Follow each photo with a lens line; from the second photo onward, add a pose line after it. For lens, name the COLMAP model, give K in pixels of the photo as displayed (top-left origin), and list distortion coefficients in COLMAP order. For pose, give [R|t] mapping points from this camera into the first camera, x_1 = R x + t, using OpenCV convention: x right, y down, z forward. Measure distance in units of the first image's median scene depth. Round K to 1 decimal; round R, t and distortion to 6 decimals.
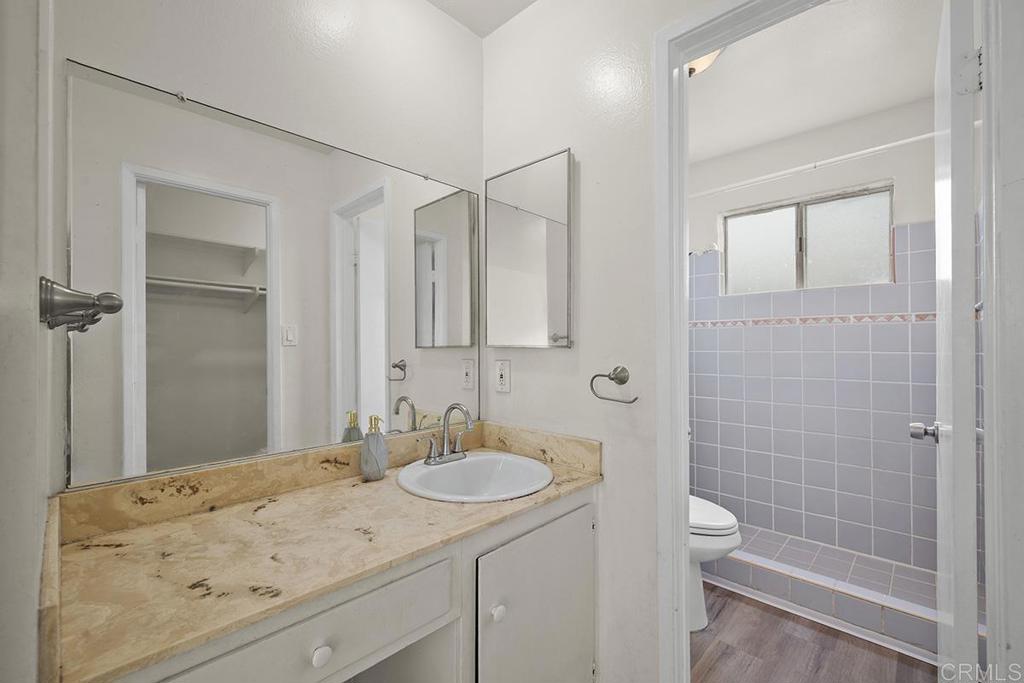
lens RADIAL K [[435.0, 0, 507.8], [0, 435.0, 343.0], [0, 0, 1]] dist [-0.000686, -0.000047]
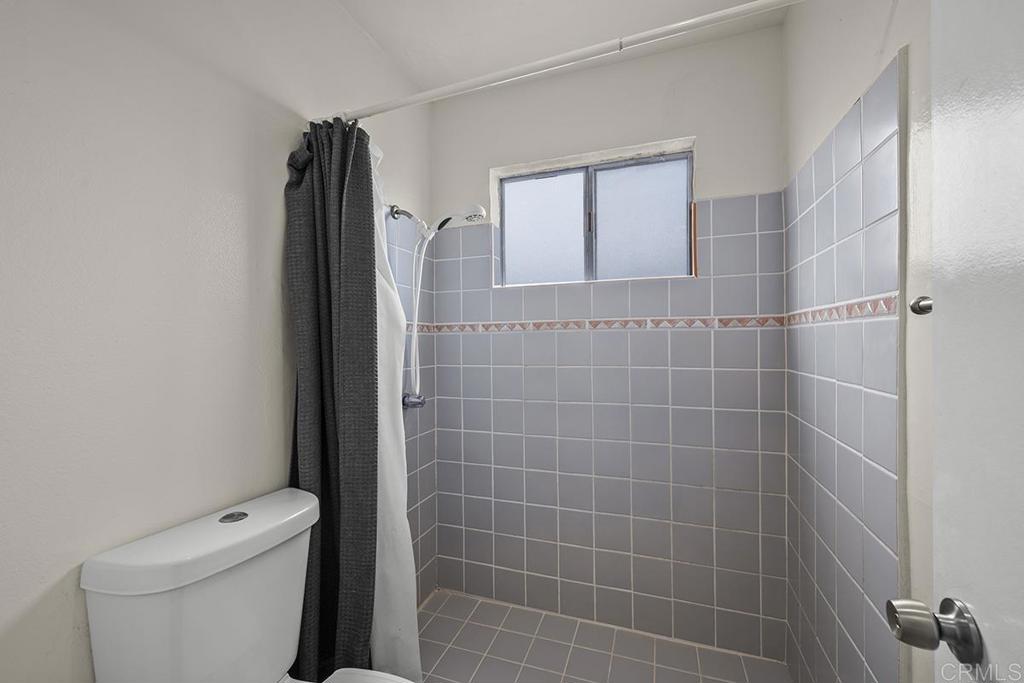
lens RADIAL K [[407.7, 0, 512.8], [0, 407.7, 342.3], [0, 0, 1]] dist [0.003402, 0.000415]
pose [[0.909014, -0.002647, 0.416758, 0.263064], [0.003009, 0.999995, -0.000213, -0.021299], [-0.416756, 0.001448, 0.909017, 0.421907]]
